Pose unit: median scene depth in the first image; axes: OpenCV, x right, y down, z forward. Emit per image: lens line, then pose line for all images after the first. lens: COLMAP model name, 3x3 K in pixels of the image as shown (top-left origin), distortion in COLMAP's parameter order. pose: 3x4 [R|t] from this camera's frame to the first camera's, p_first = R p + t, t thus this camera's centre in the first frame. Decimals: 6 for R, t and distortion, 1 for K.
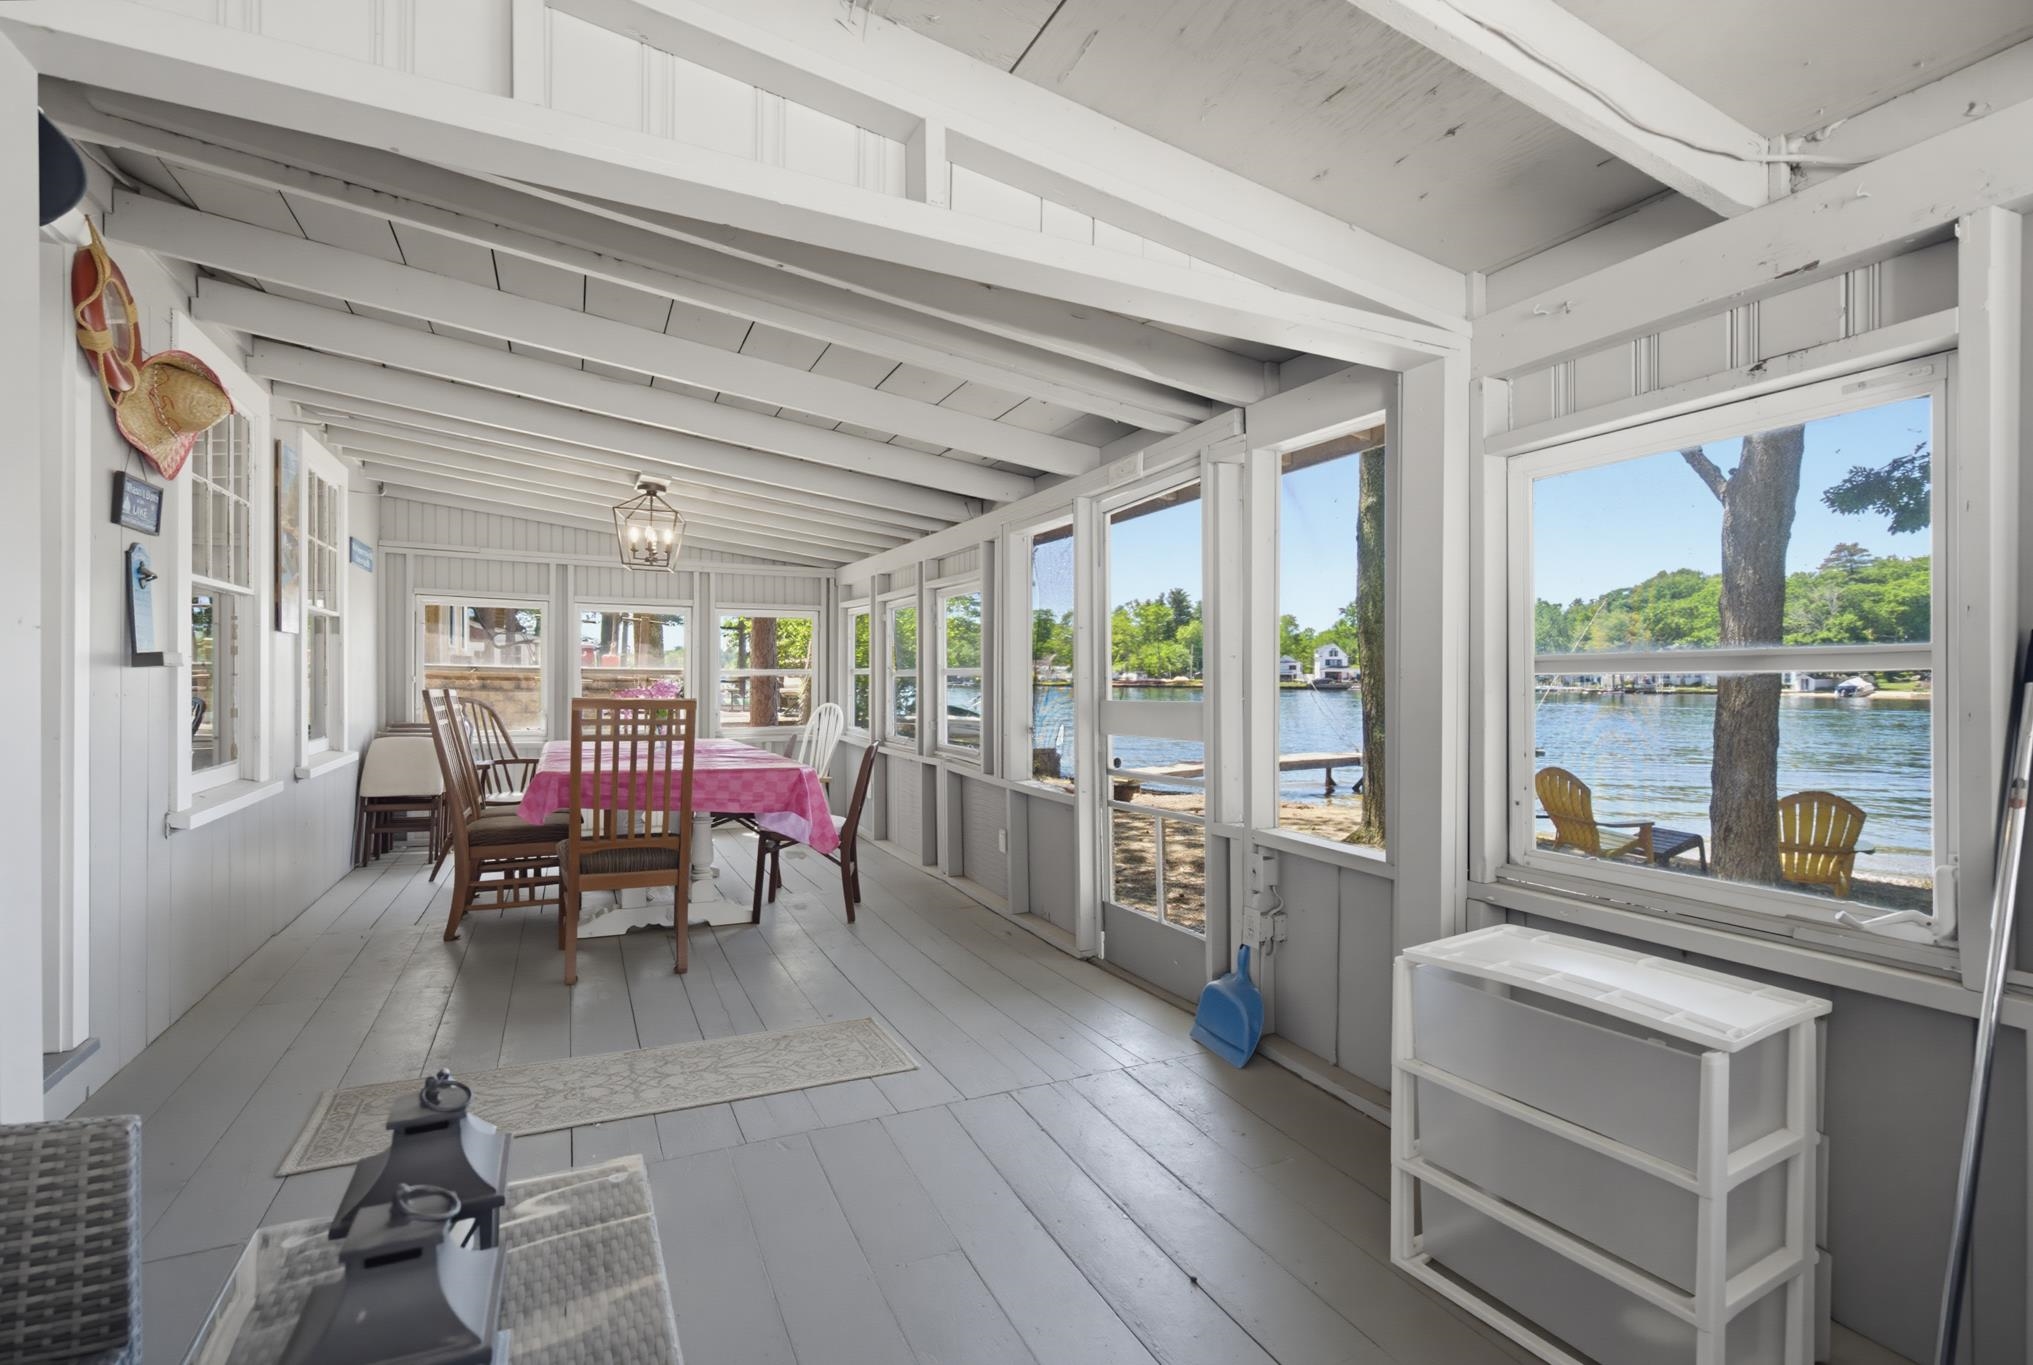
lens RADIAL K [[926.2, 0, 1017.1], [0, 926.2, 684.3], [0, 0, 1]] dist [0.005605, -0.003125]
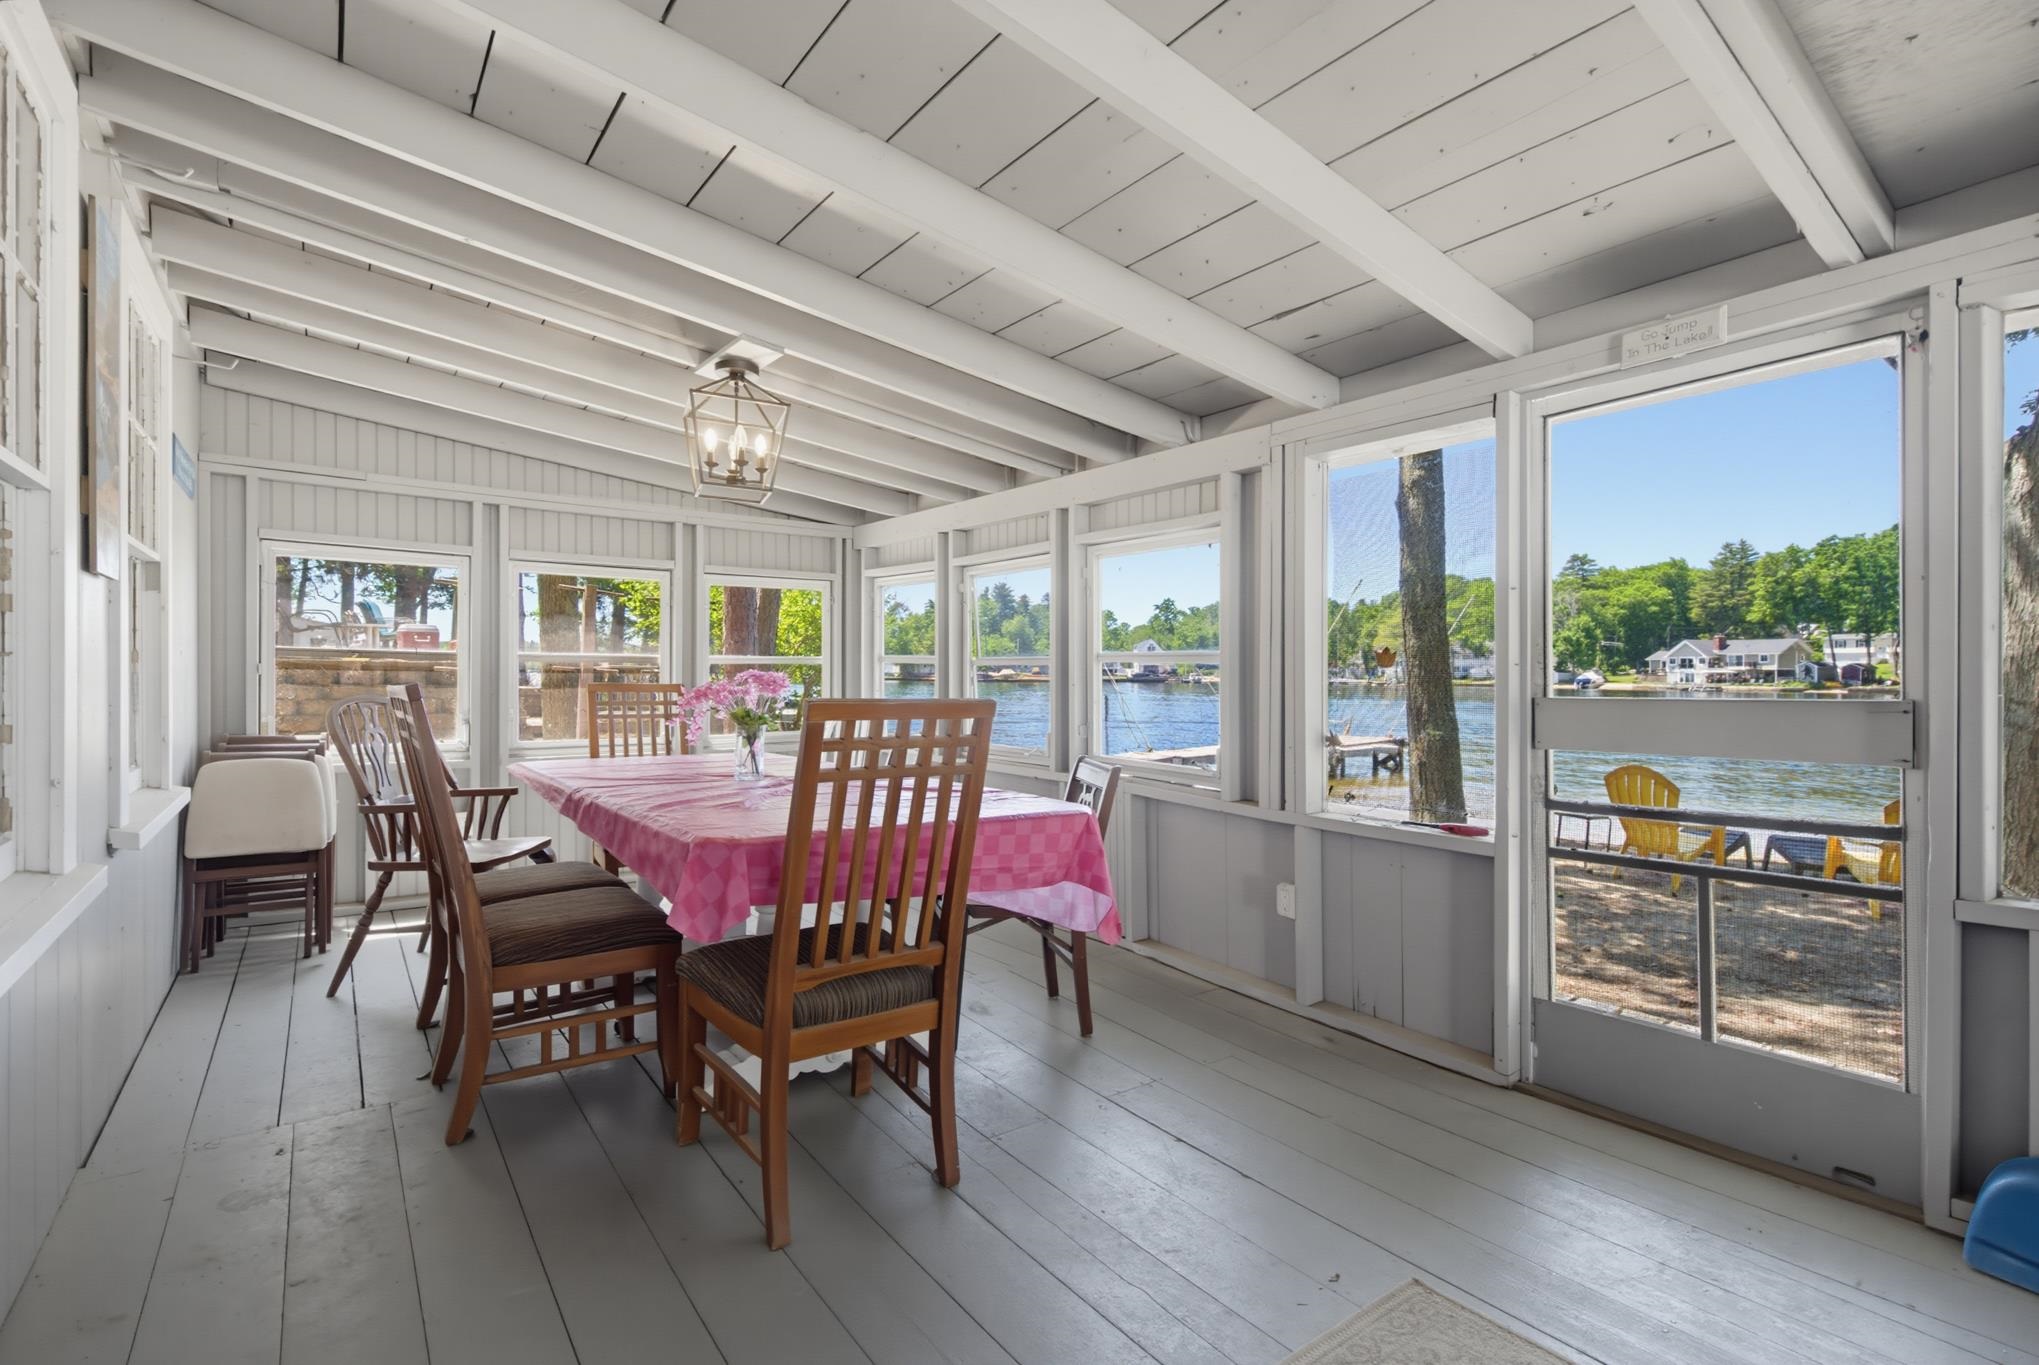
lens RADIAL K [[928.9, 0, 1019.0], [0, 928.9, 677.3], [0, 0, 1]] dist [0.005605, -0.003125]
pose [[0.981790, -0.000734, 0.189968, -0.221218], [0.000830, 1.000000, -0.000423, 0.001445], [-0.189968, 0.000573, 0.981790, 0.226379]]
